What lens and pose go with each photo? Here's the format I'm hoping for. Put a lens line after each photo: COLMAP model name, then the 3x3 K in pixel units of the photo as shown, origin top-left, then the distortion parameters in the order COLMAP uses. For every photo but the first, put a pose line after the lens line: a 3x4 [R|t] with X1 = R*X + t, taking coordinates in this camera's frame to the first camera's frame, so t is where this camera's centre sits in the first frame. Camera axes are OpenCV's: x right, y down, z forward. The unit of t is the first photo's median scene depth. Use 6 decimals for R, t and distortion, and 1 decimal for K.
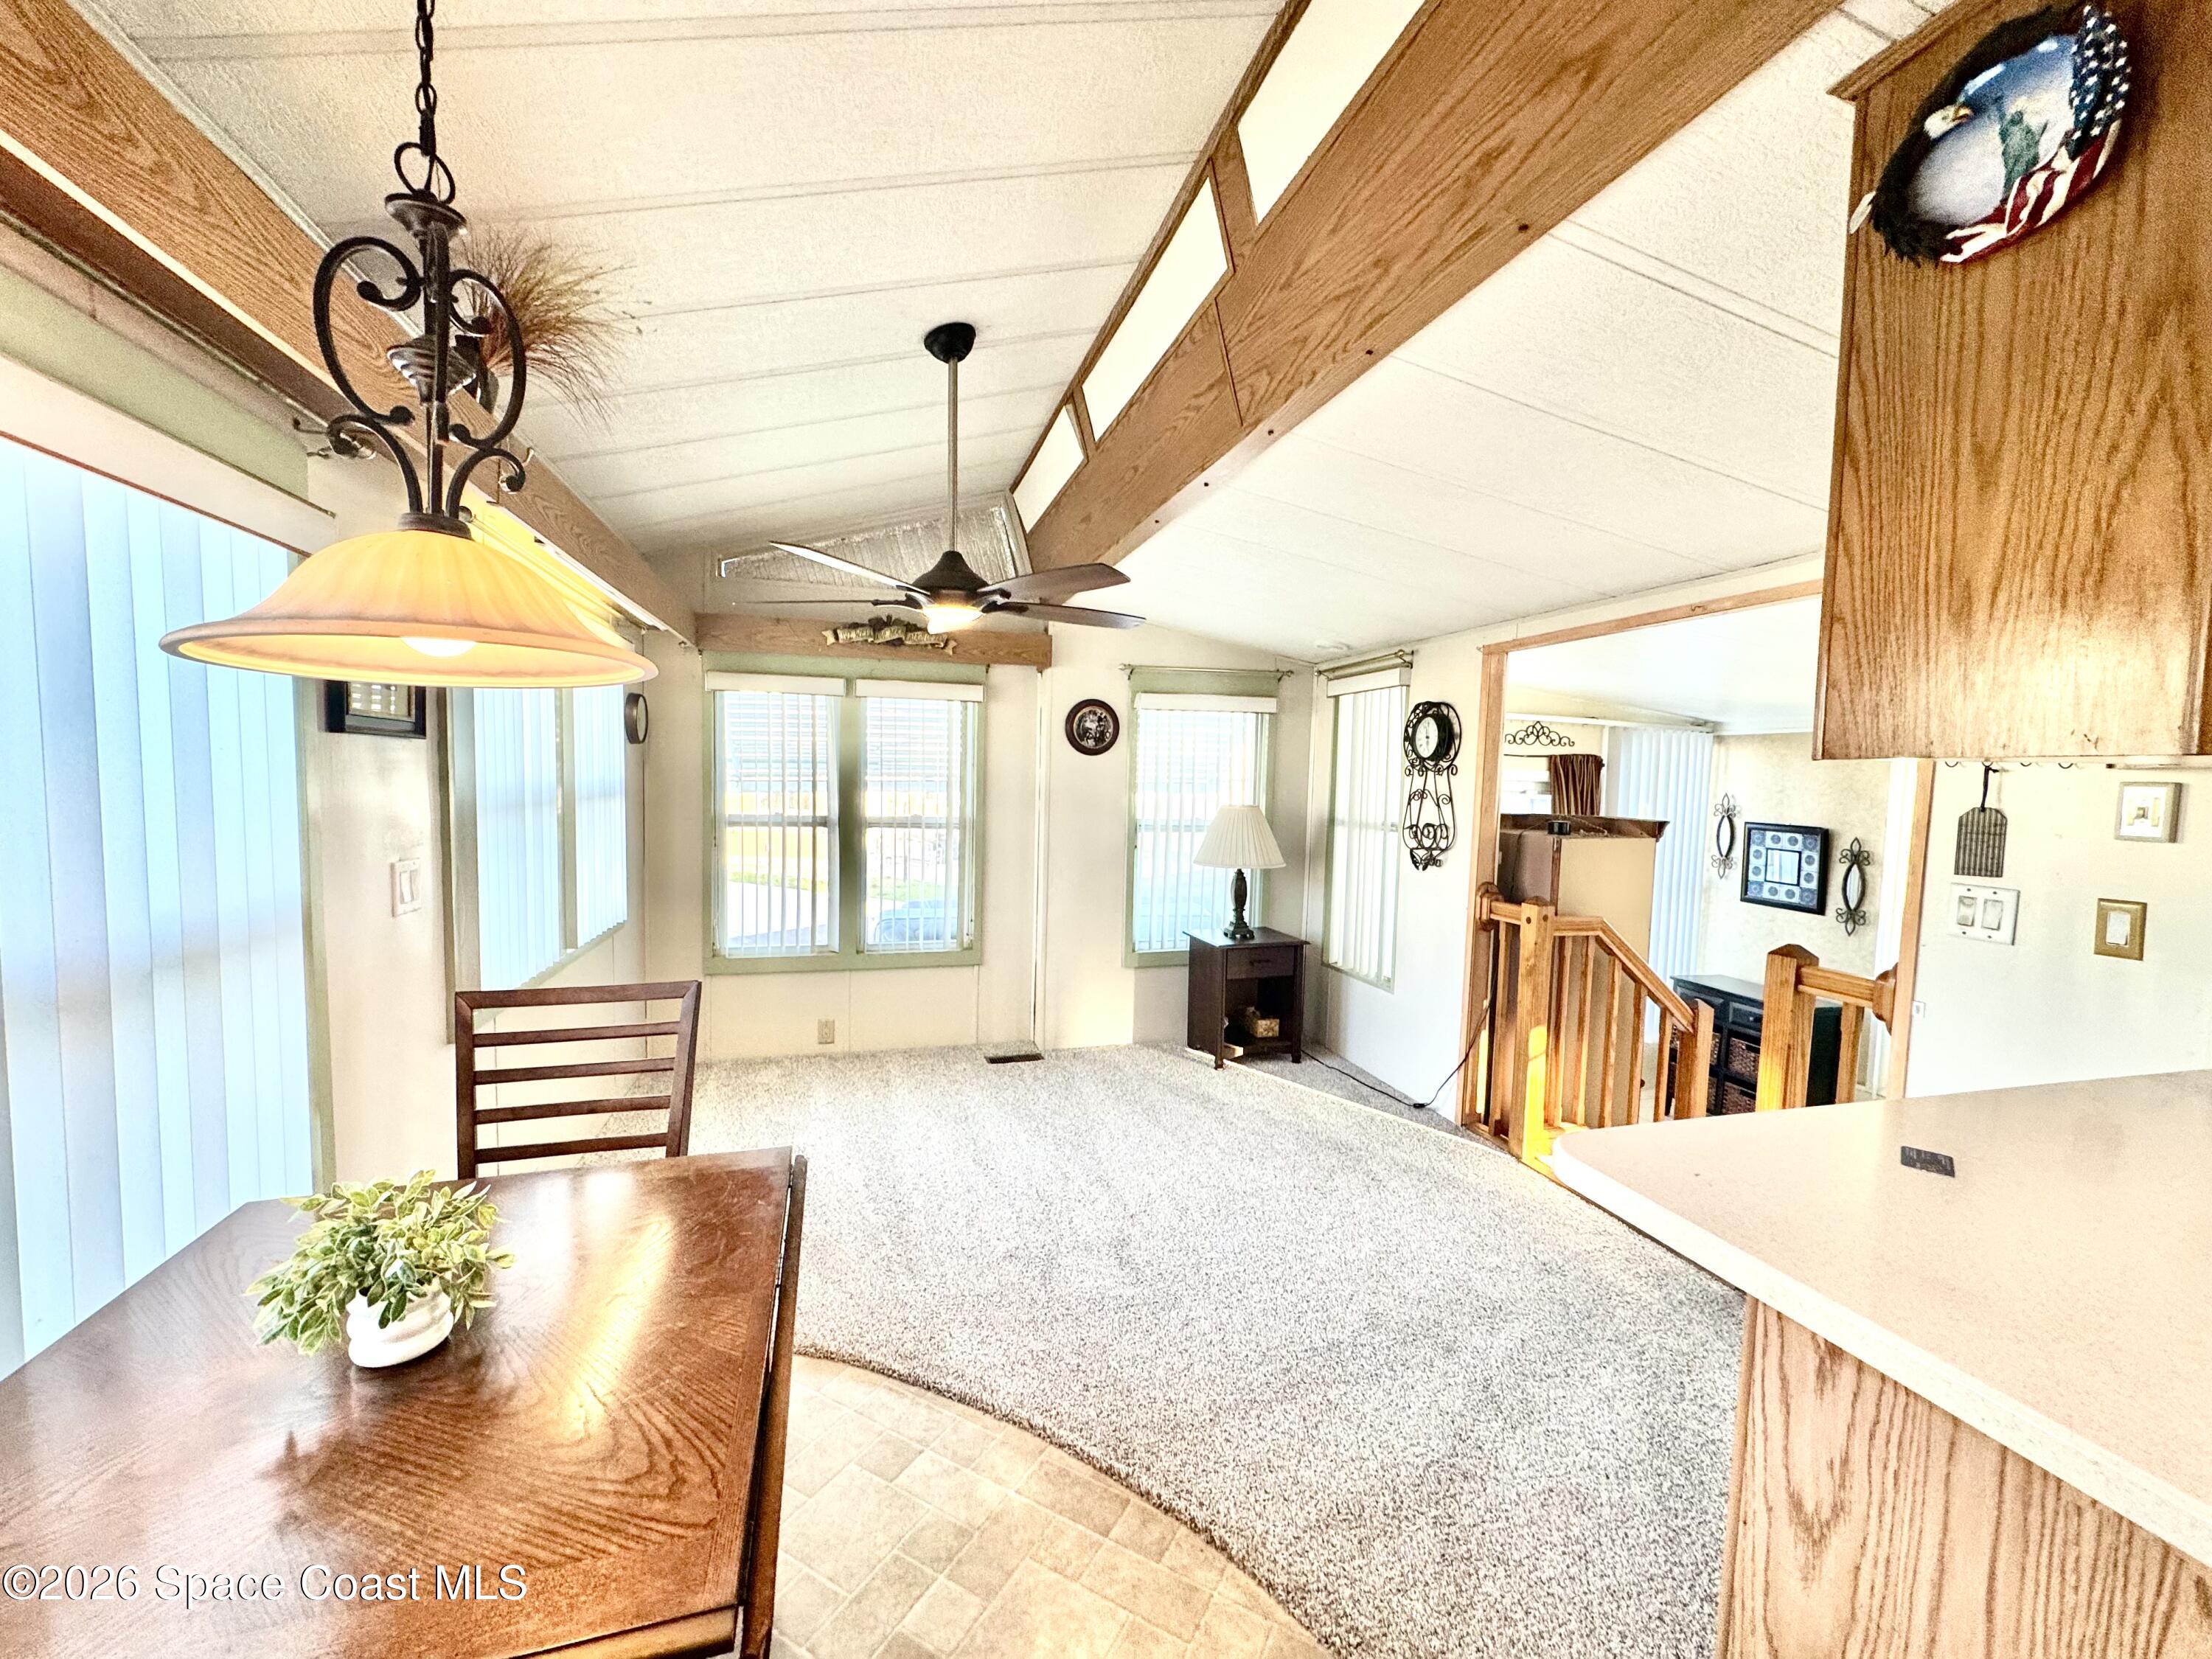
lens RADIAL K [[875.4, 0, 1101.7], [0, 875.4, 827.1], [0, 0, 1]] dist [-0.008739, -0.000030]
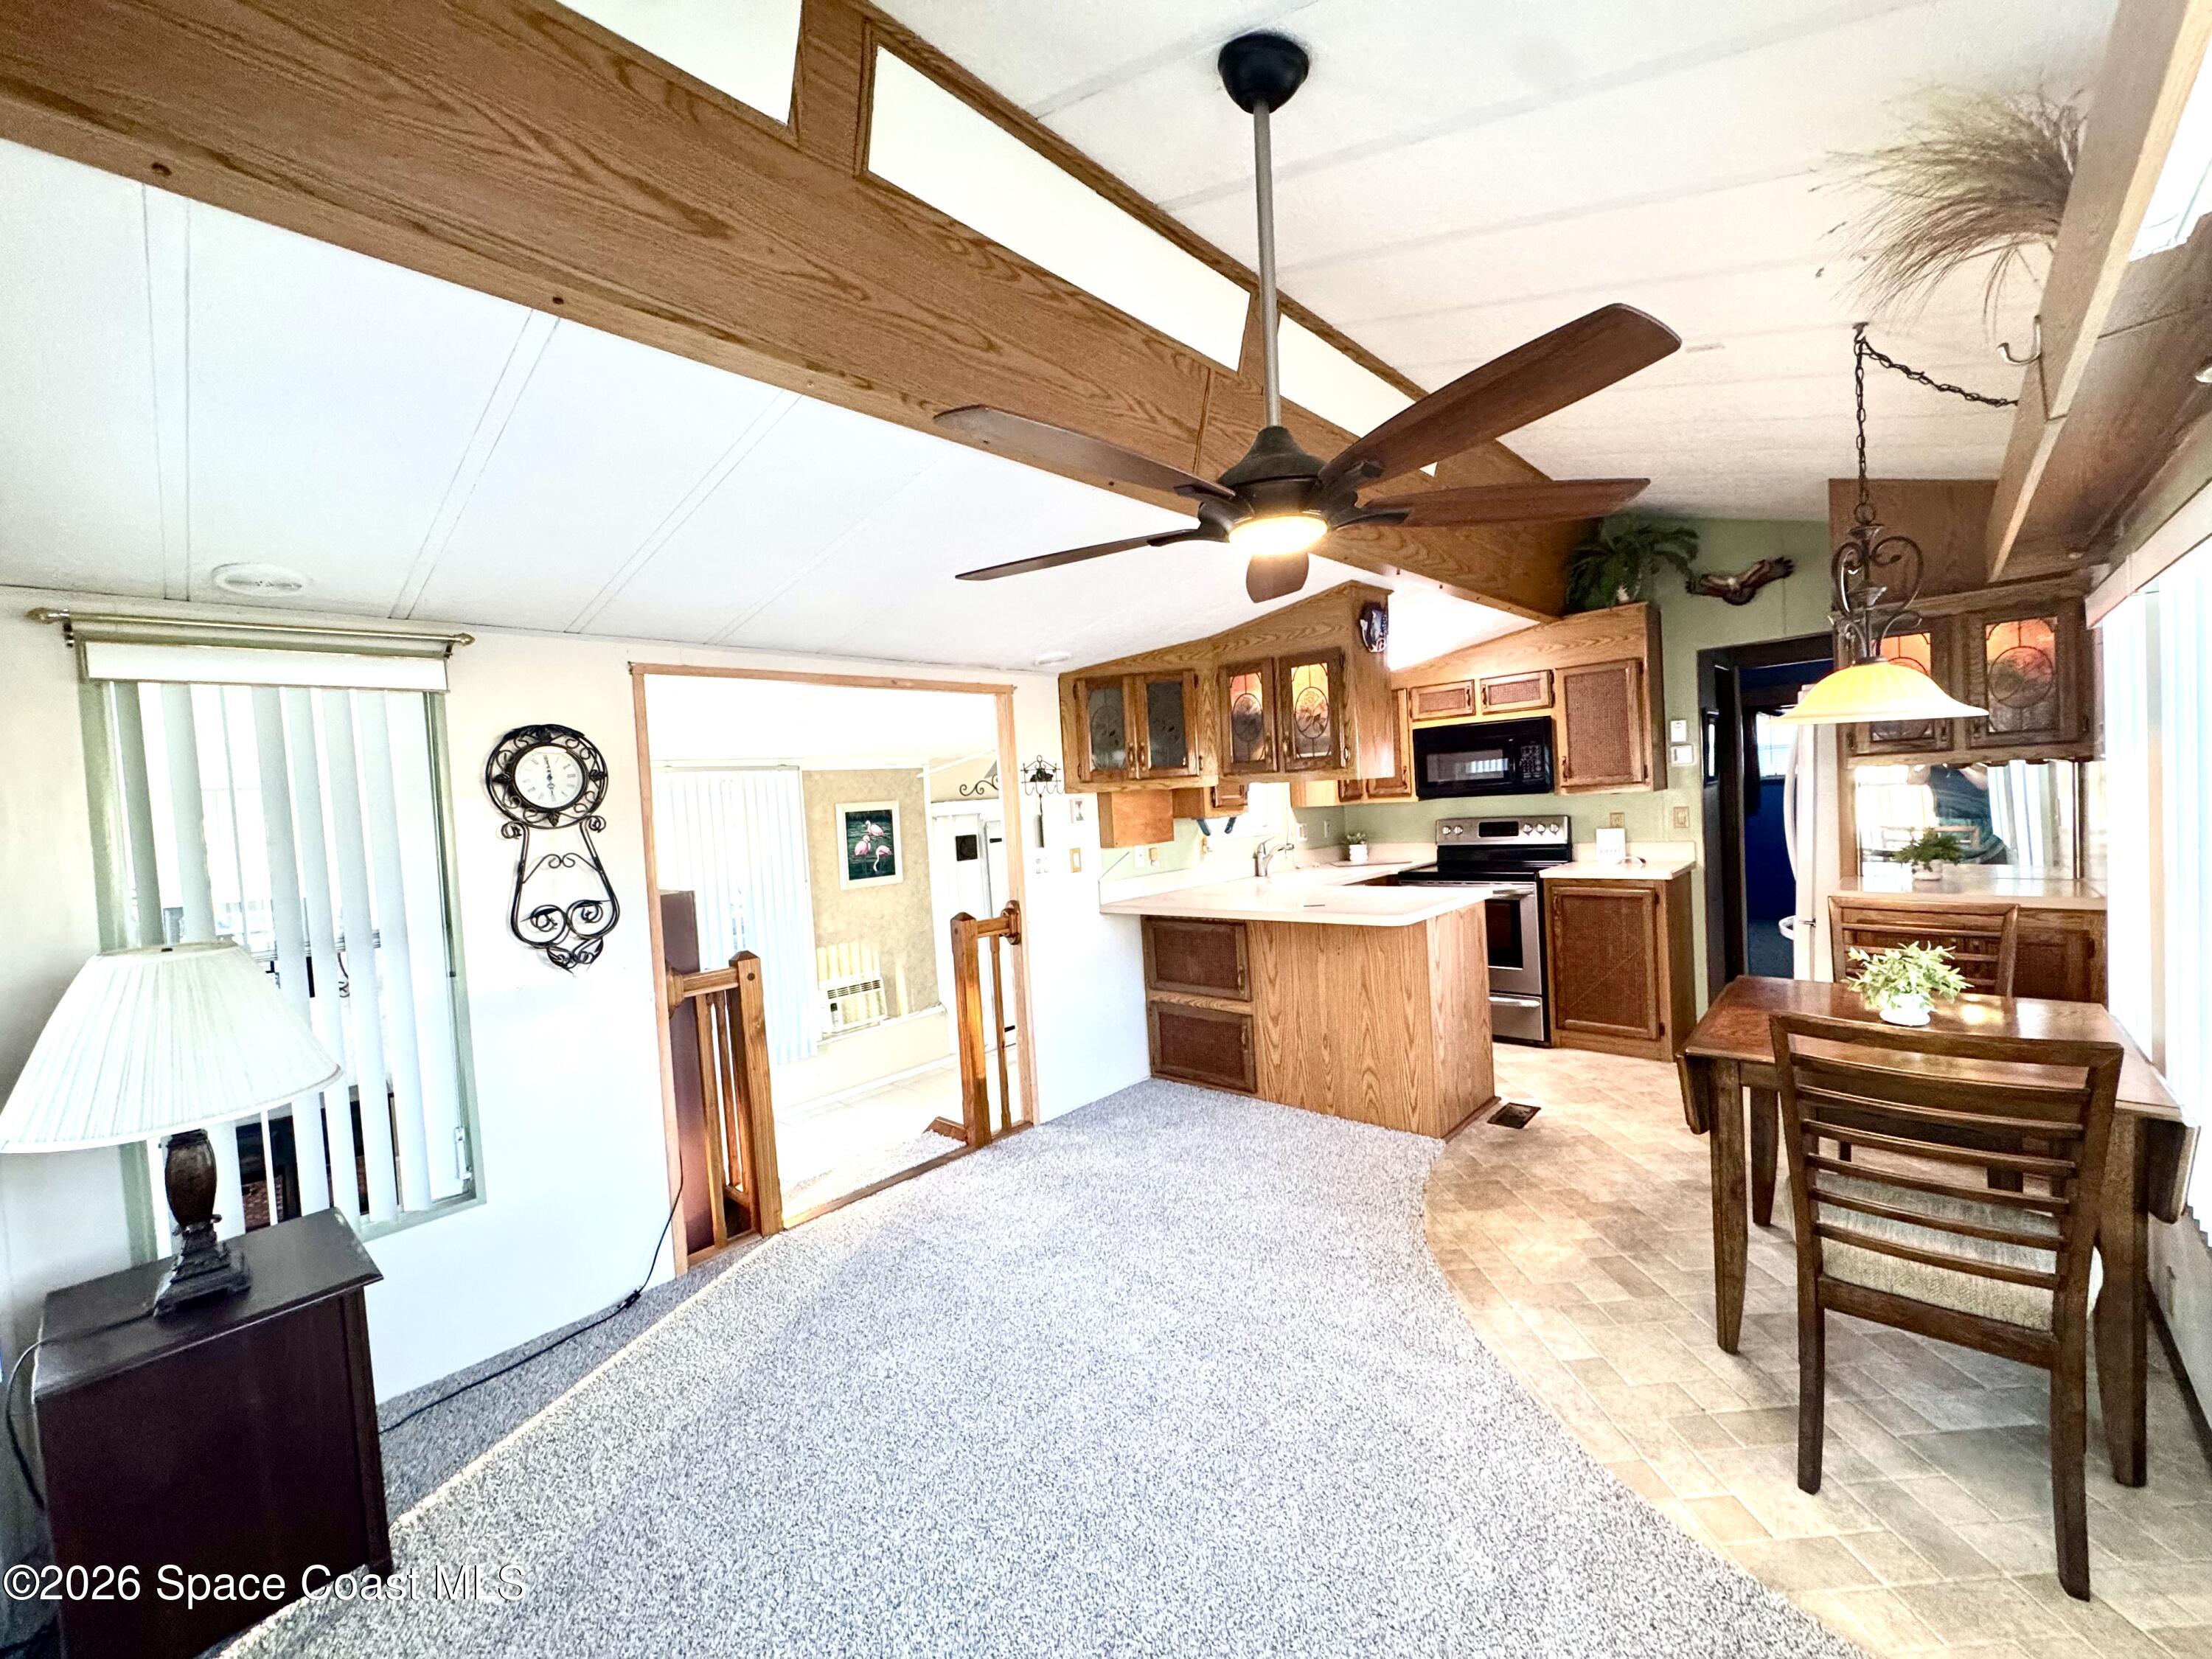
lens RADIAL K [[875.4, 0, 1101.7], [0, 875.4, 827.1], [0, 0, 1]] dist [-0.008739, -0.000030]
pose [[-0.515722, -0.019692, 0.856530, -0.384834], [0.104941, 0.990756, 0.085963, -0.071493], [-0.850305, 0.134218, -0.508888, 0.895762]]
